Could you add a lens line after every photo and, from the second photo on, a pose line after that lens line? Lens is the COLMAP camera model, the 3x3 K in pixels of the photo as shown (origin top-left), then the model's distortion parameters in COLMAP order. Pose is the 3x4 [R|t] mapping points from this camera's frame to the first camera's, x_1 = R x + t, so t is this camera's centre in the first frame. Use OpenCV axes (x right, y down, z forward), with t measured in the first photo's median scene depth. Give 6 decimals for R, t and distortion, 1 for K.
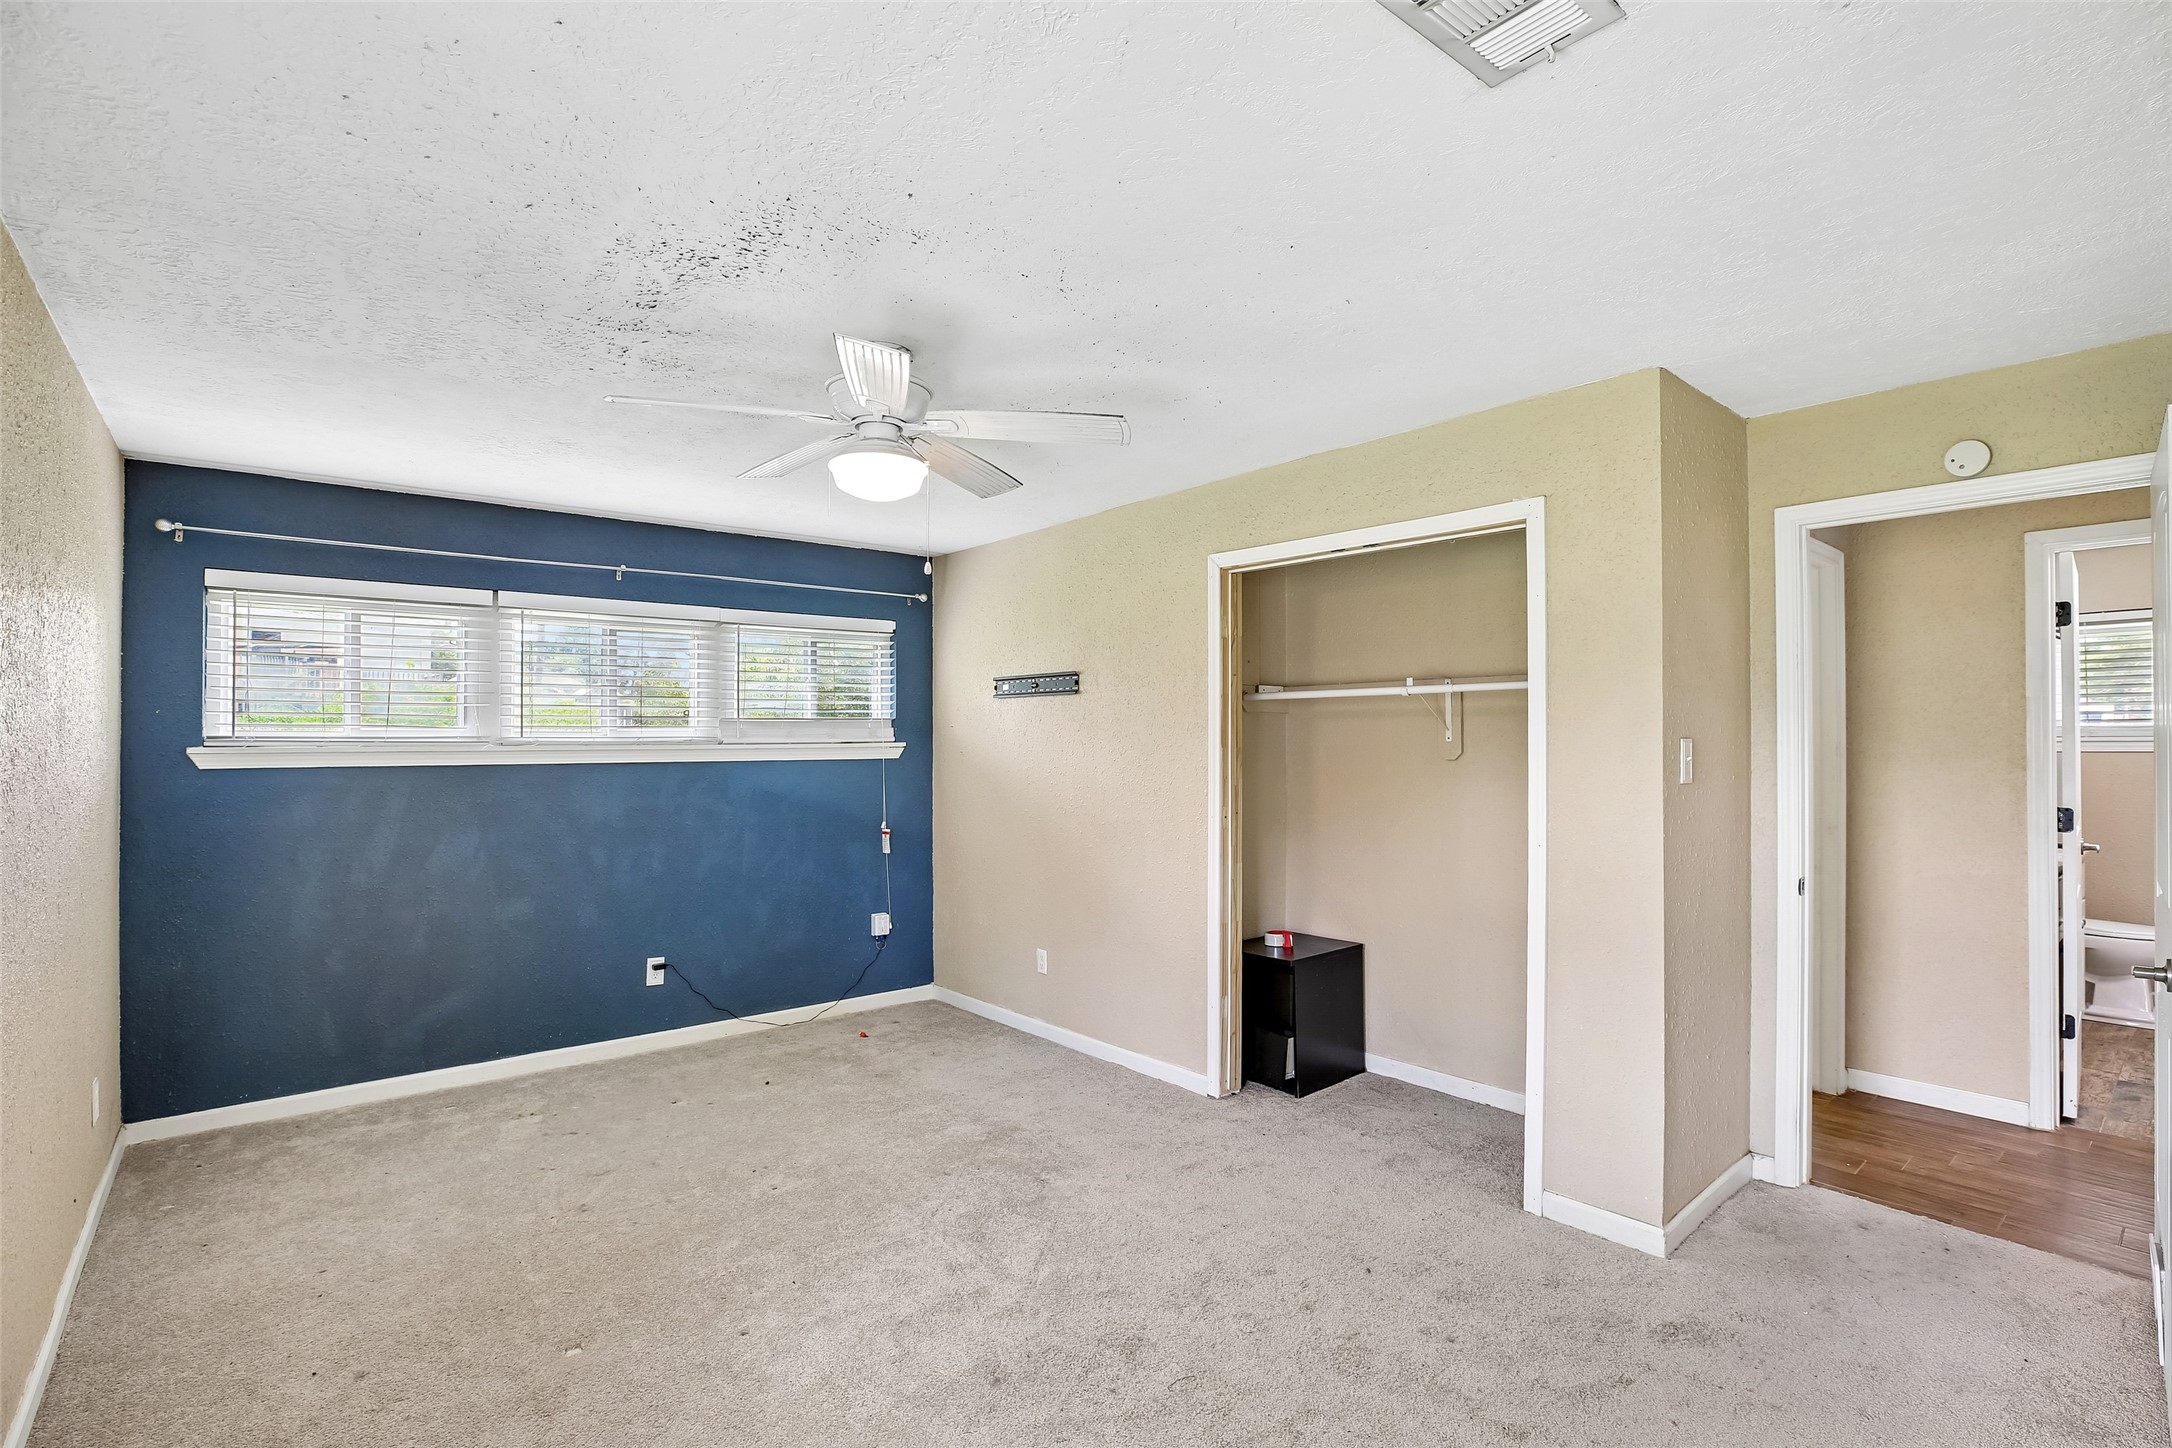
lens RADIAL K [[1008.0, 0, 1078.8], [0, 1008.0, 726.2], [0, 0, 1]] dist [-0.049718, 0.015780]
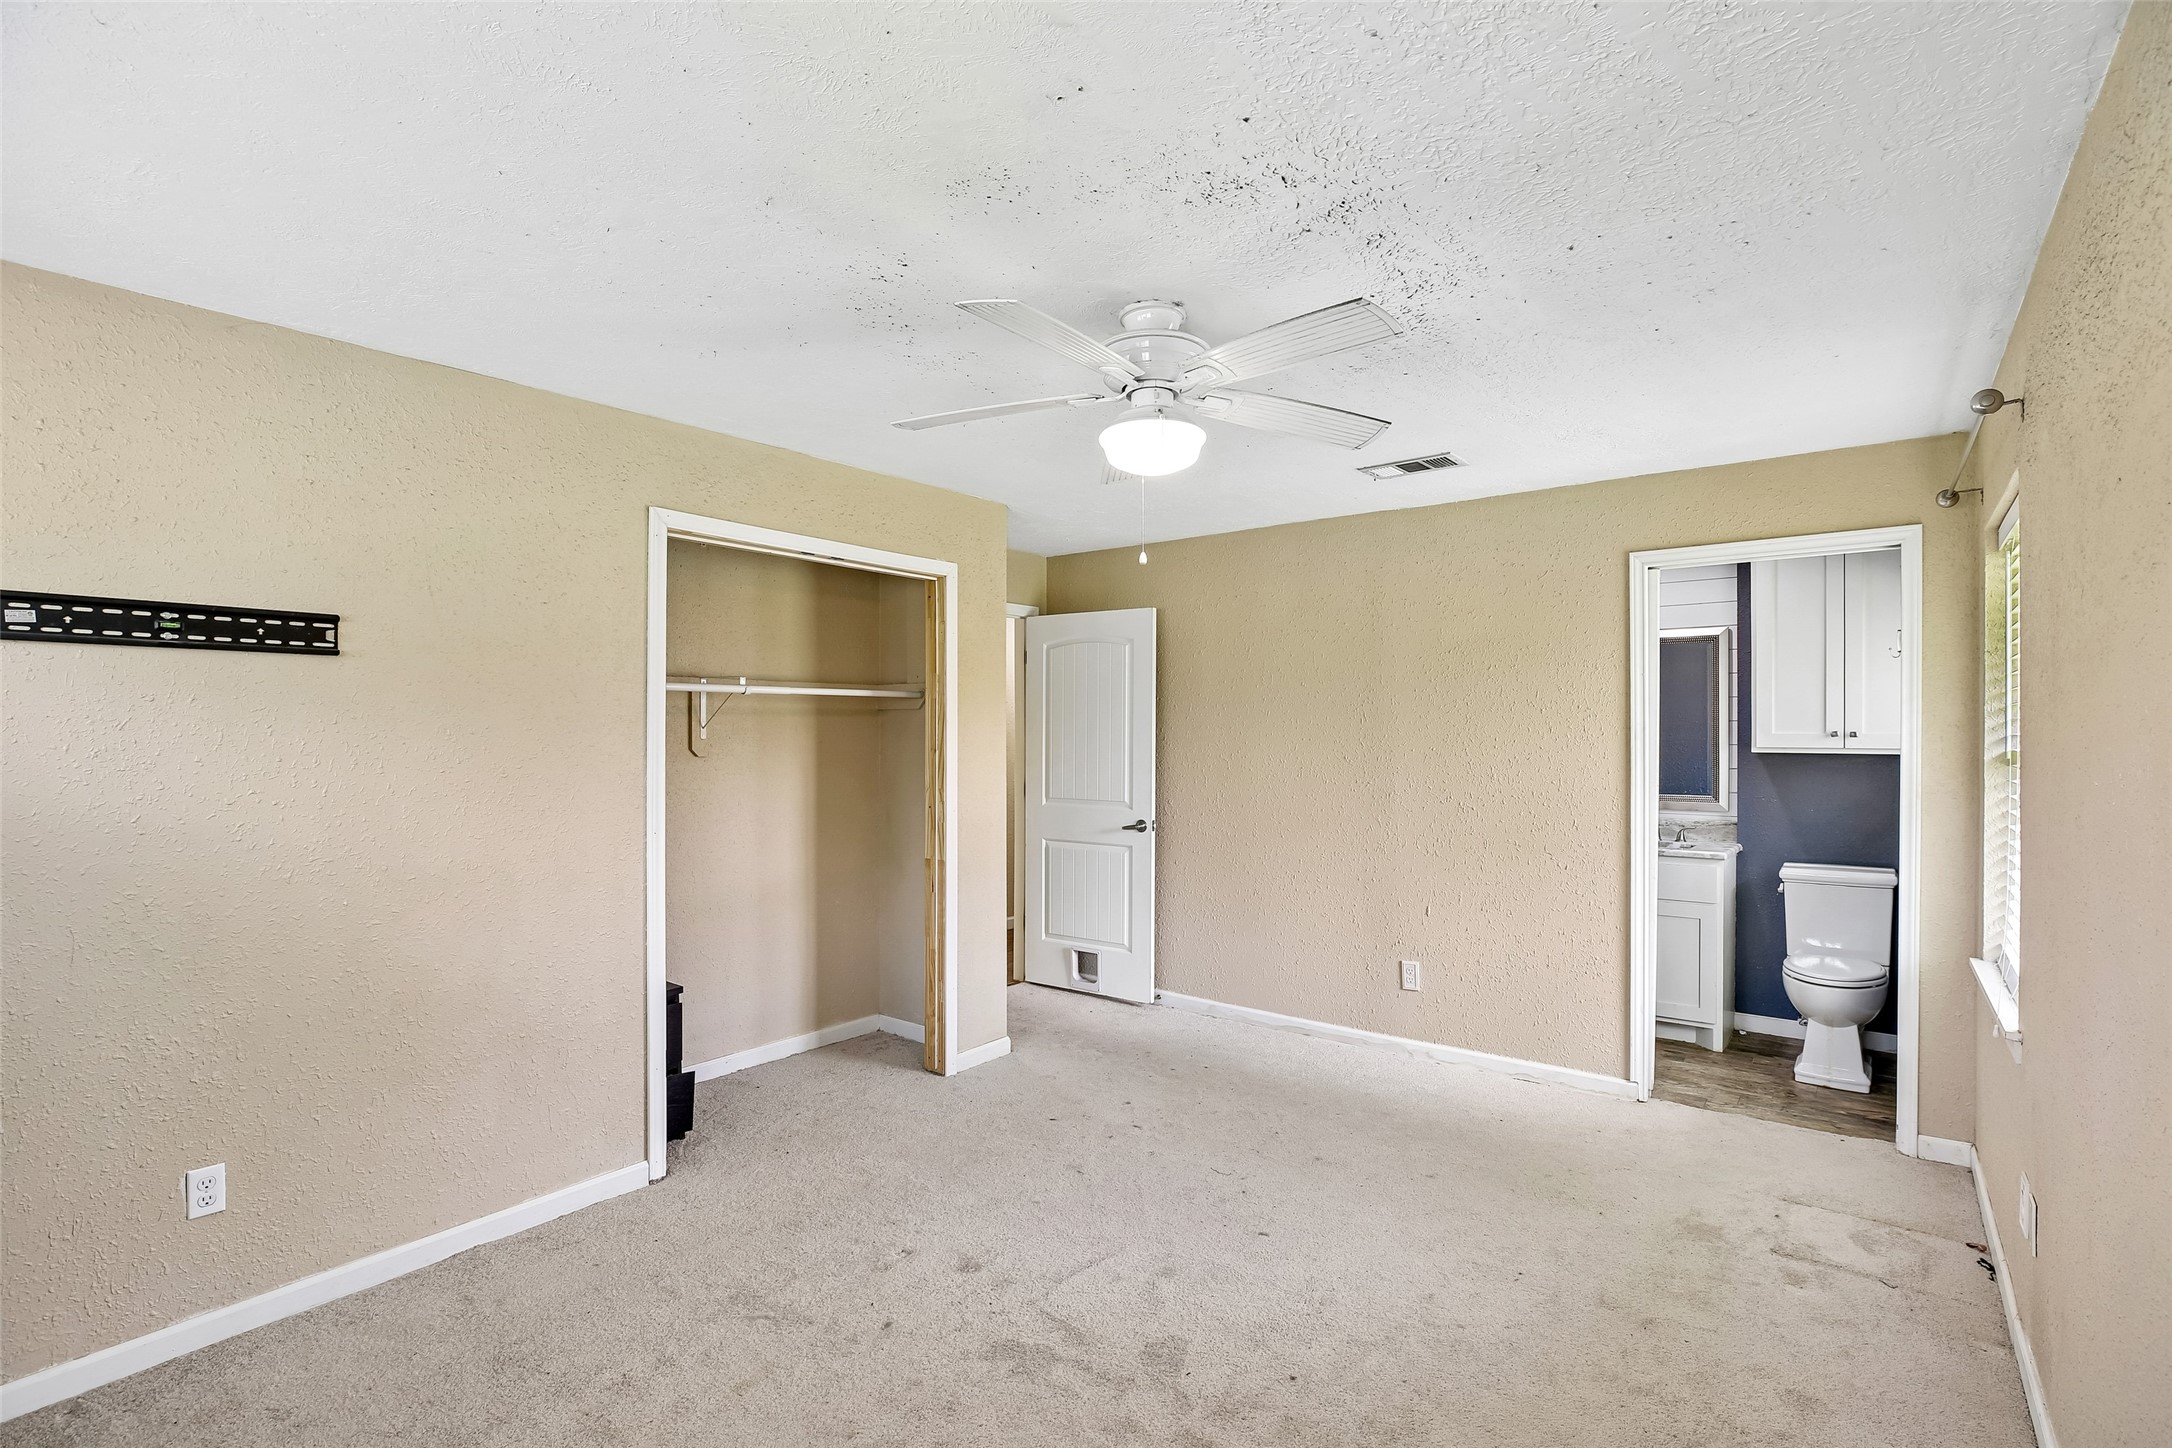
lens RADIAL K [[1008.0, 0, 1078.8], [0, 1008.0, 726.2], [0, 0, 1]] dist [-0.049718, 0.015780]
pose [[-0.200505, 0.009384, 0.979648, -0.745606], [-0.005523, 0.999927, -0.010708, 0.011660], [-0.979677, -0.007557, -0.200438, 0.857601]]
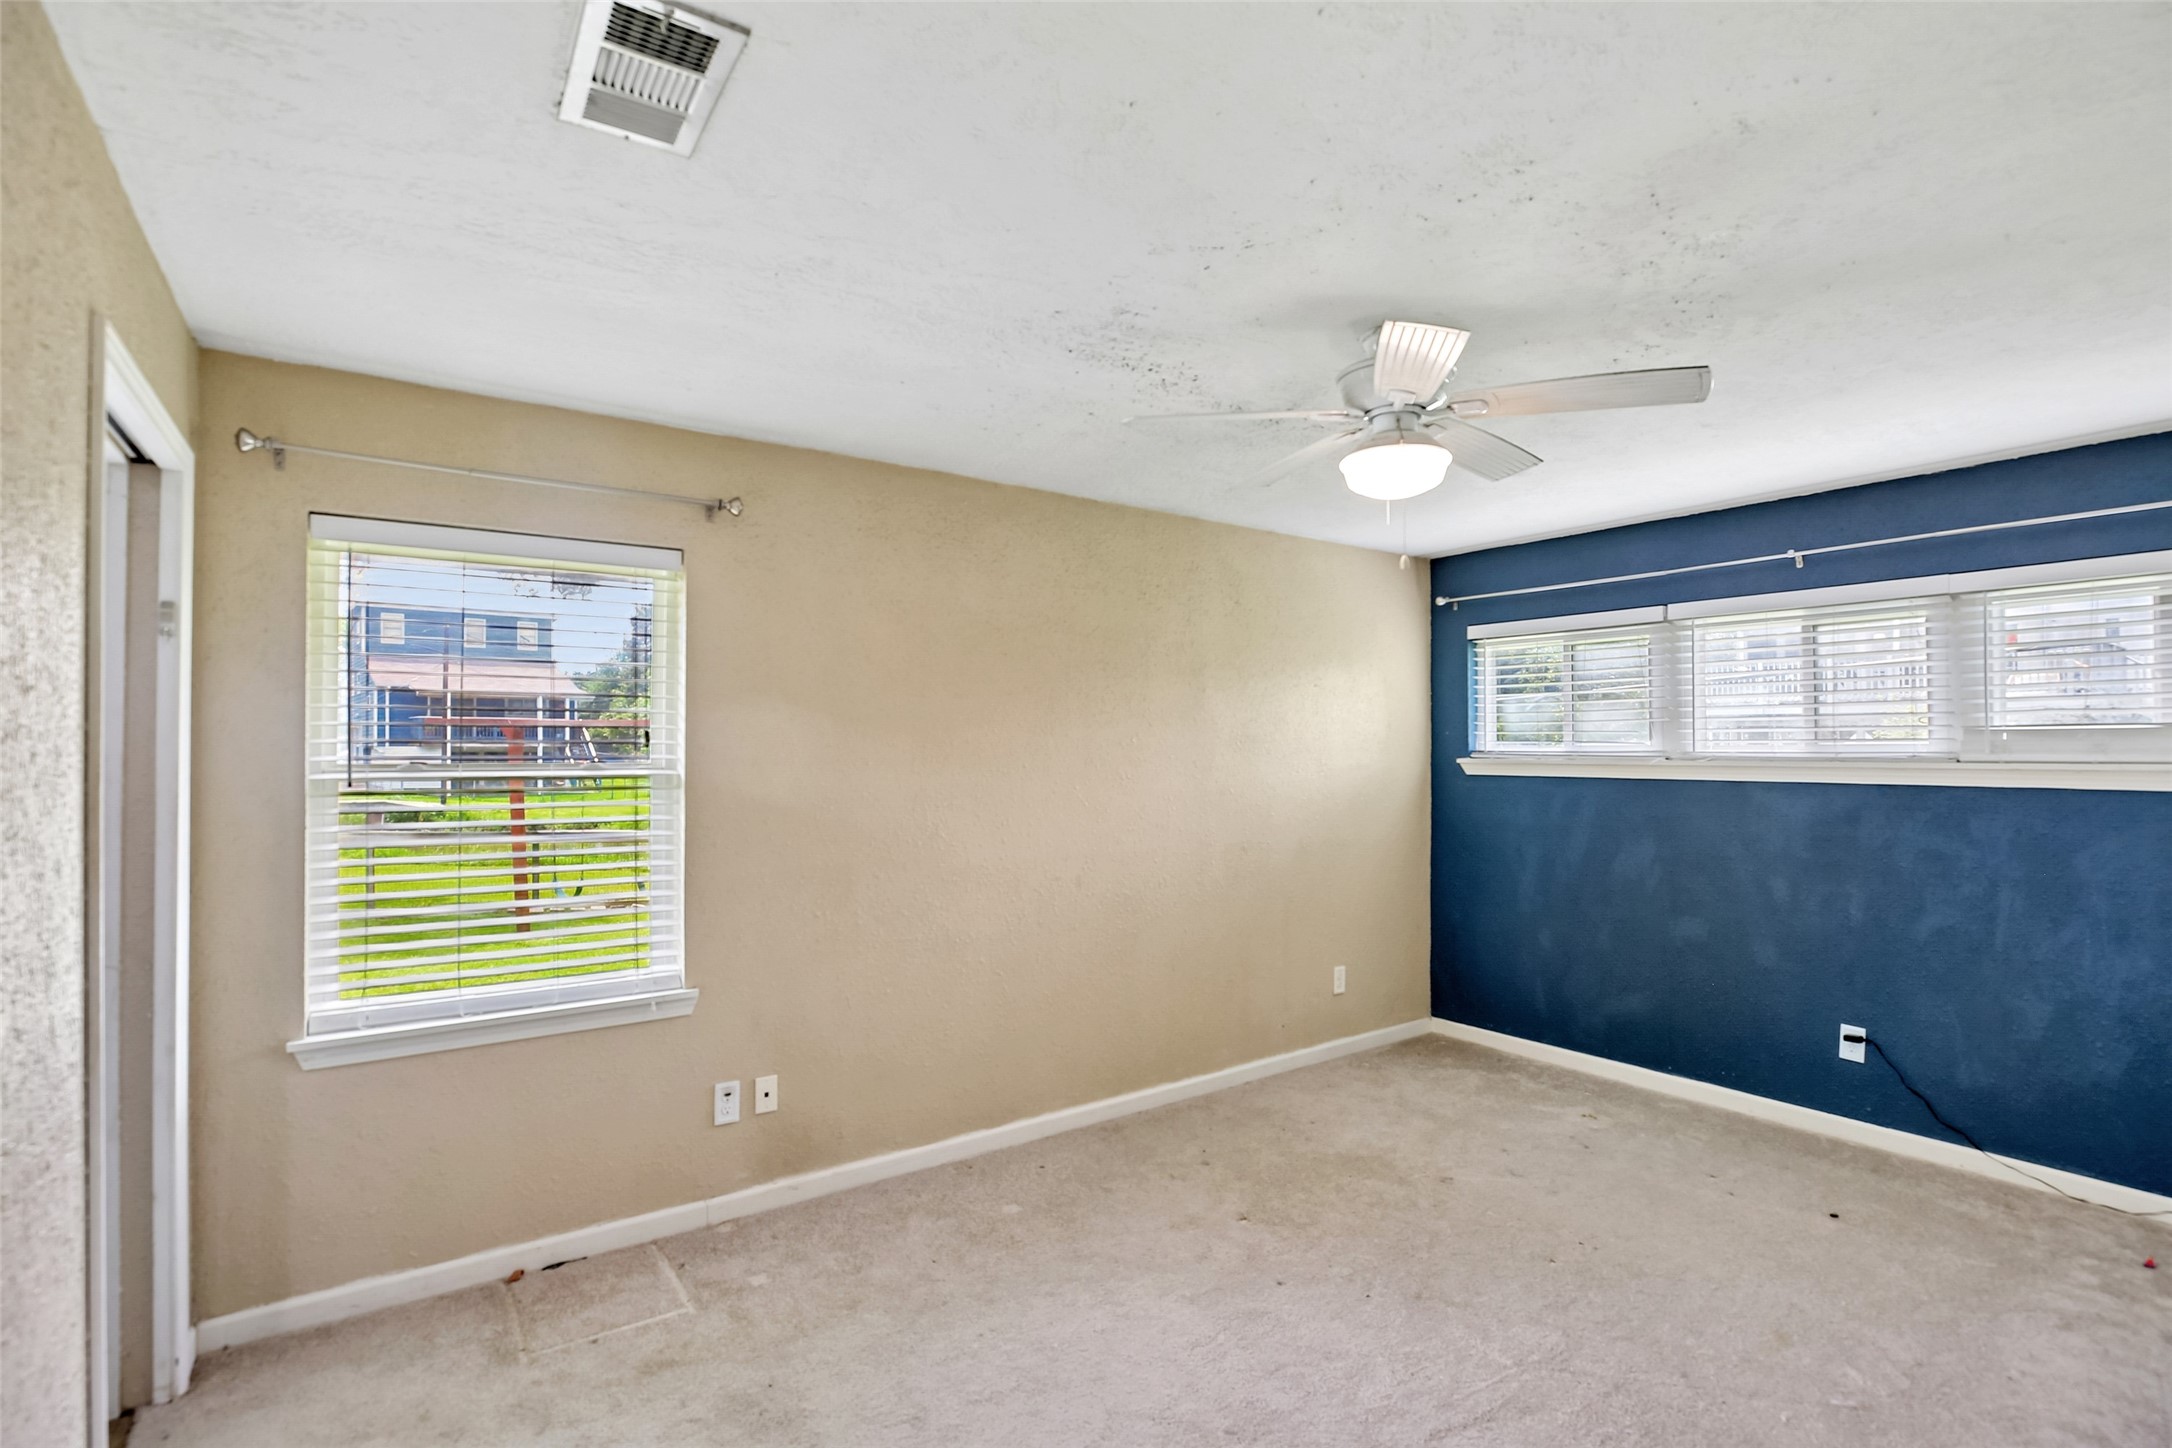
lens RADIAL K [[1008.0, 0, 1078.8], [0, 1008.0, 726.2], [0, 0, 1]] dist [-0.049718, 0.015780]
pose [[-0.075585, -0.019969, -0.996939, 0.499199], [0.007838, 0.999757, -0.020620, 0.001743], [0.997109, -0.009373, -0.075410, 0.528317]]
